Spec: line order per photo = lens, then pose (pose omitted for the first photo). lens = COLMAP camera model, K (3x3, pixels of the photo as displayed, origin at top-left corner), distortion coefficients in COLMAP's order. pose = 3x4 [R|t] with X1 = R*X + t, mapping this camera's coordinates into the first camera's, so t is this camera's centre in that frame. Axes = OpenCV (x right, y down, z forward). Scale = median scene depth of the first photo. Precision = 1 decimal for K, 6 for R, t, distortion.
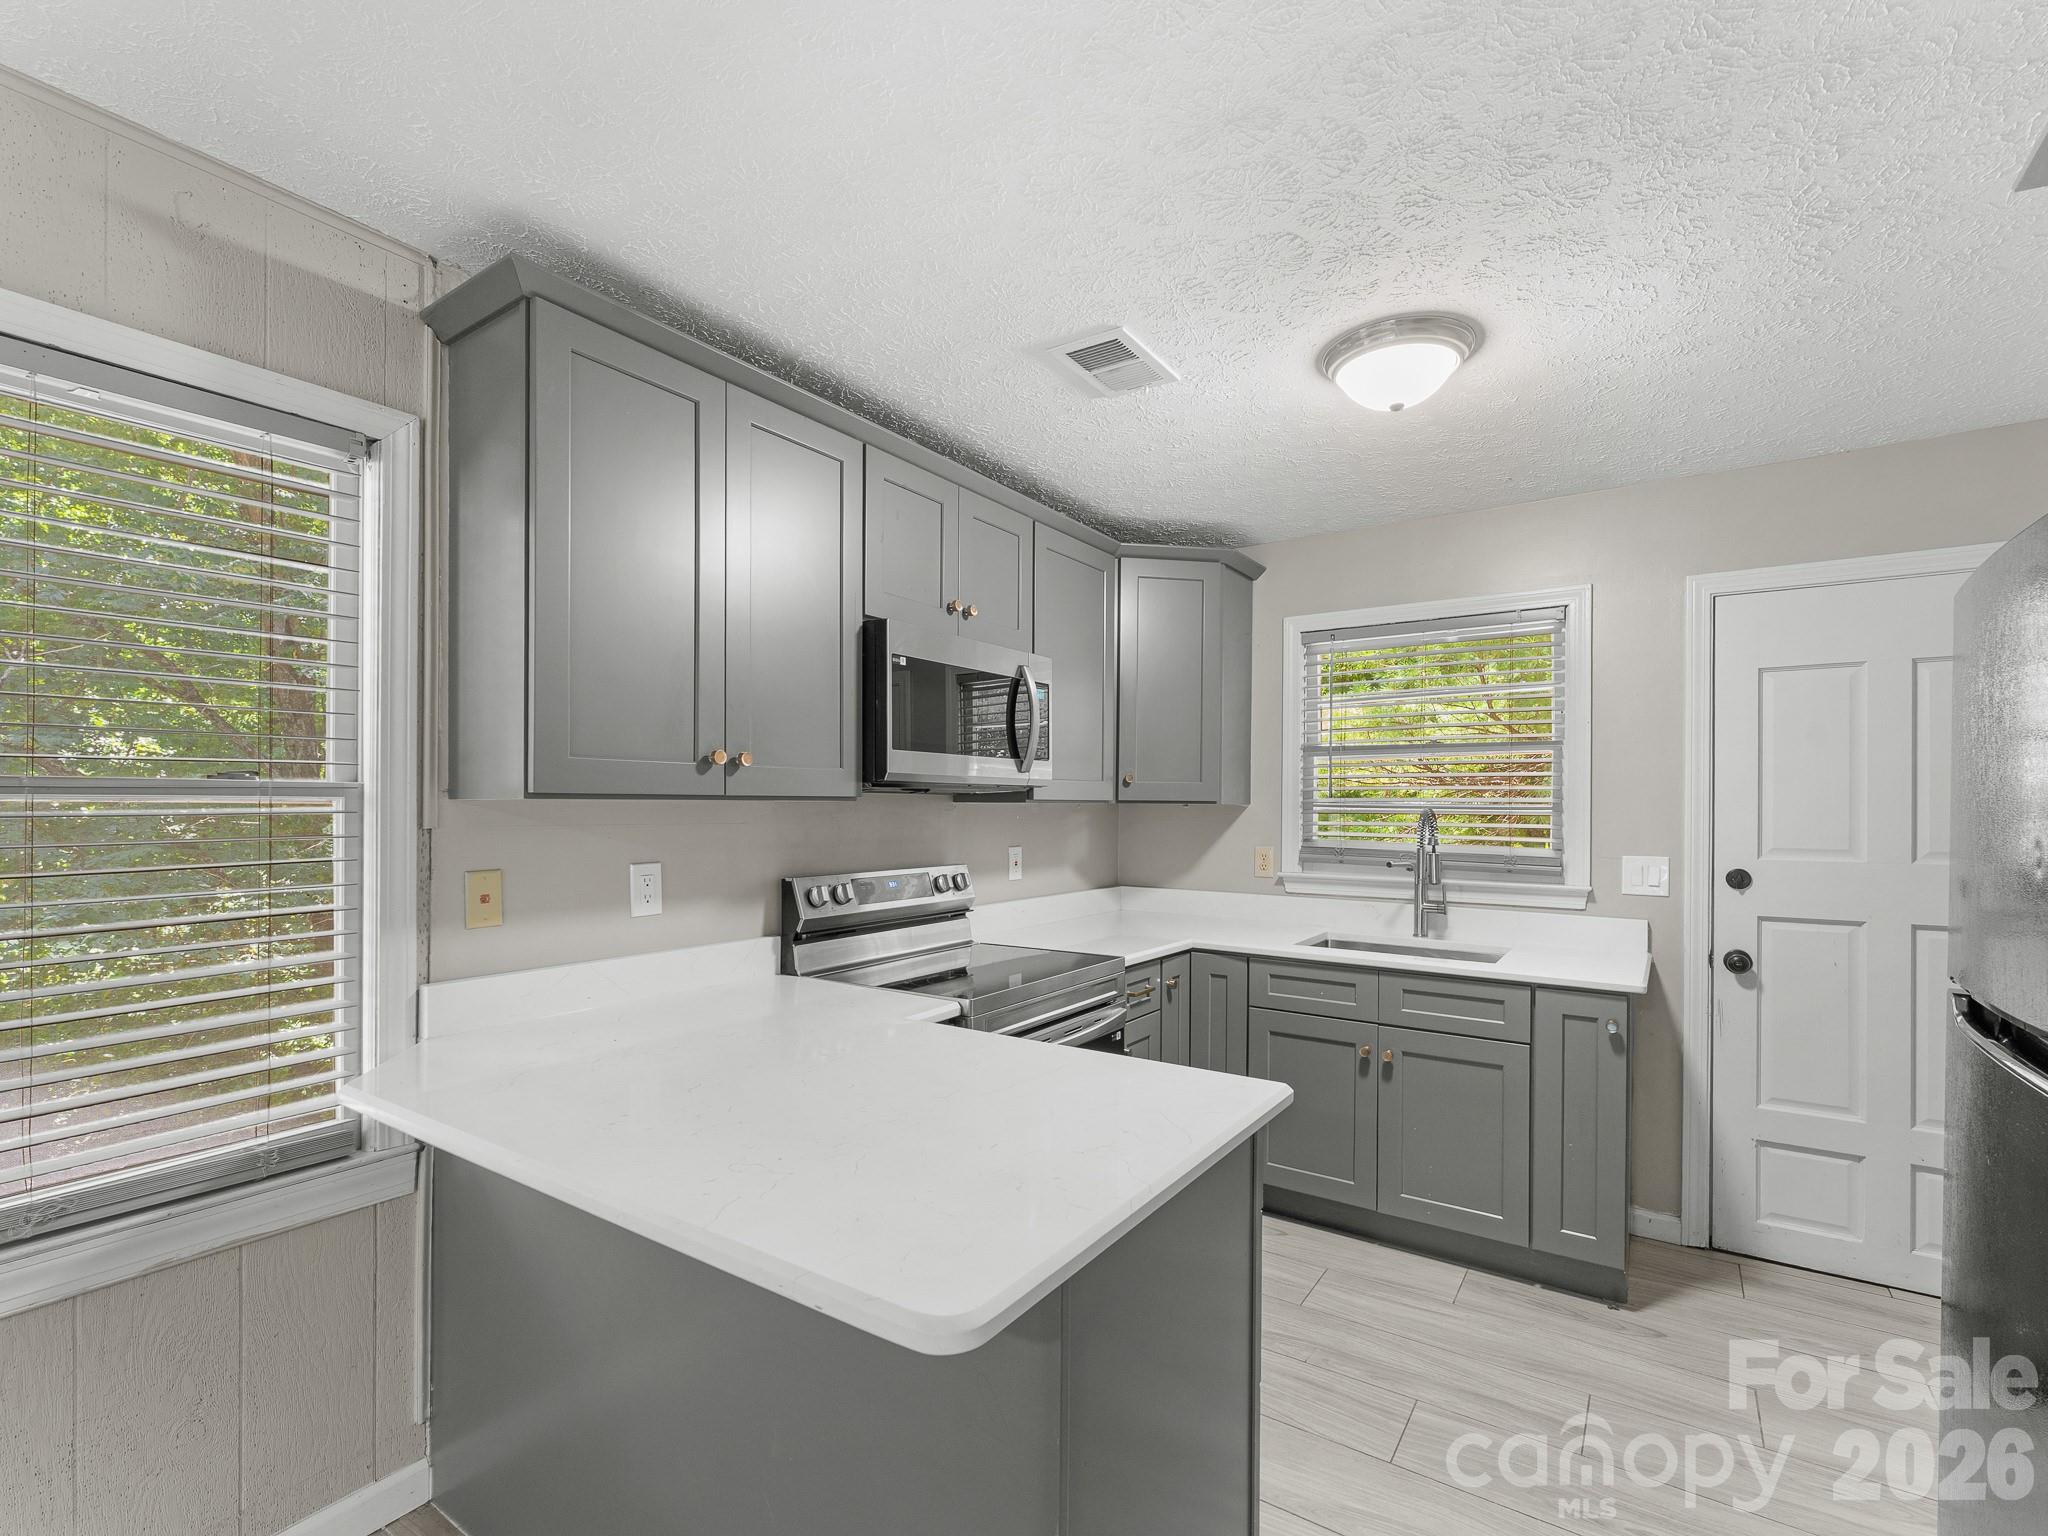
lens RADIAL K [[936.1, 0, 1028.2], [0, 936.1, 797.8], [0, 0, 1]] dist [0.001161, 0.001137]
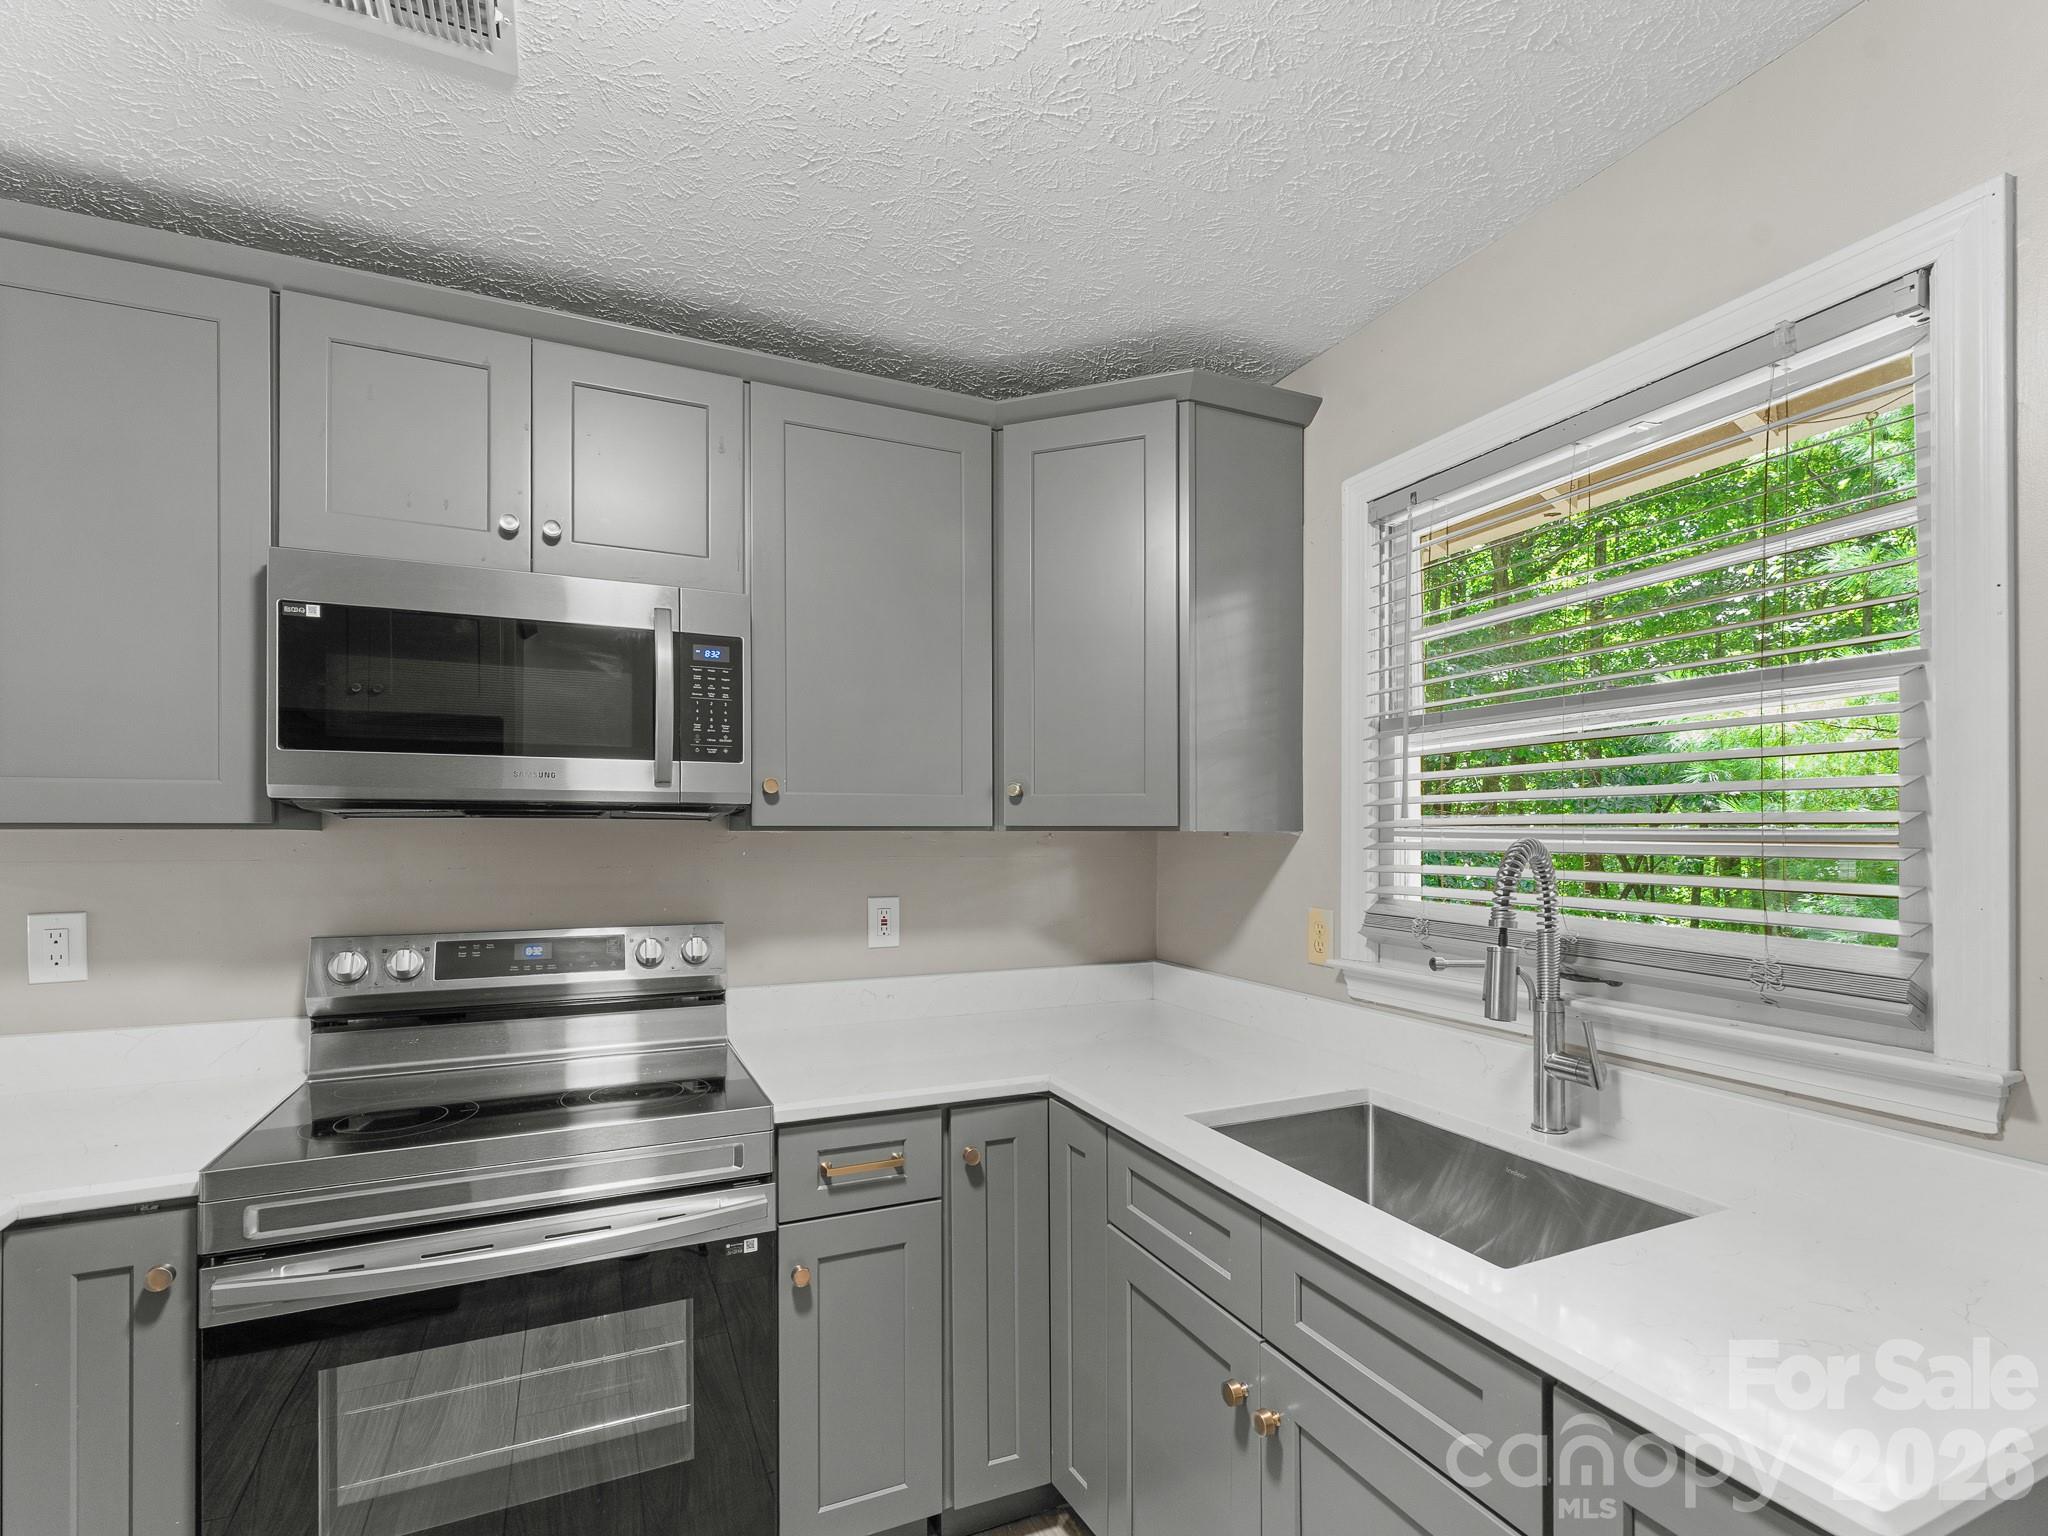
lens RADIAL K [[971.0, 0, 1024.8], [0, 971.0, 813.4], [0, 0, 1]] dist [-0.001720, -0.000436]
pose [[0.857574, -0.013205, -0.514190, 0.445088], [0.007036, 0.999878, -0.013943, 0.003862], [0.514312, 0.008339, 0.857563, 0.484982]]
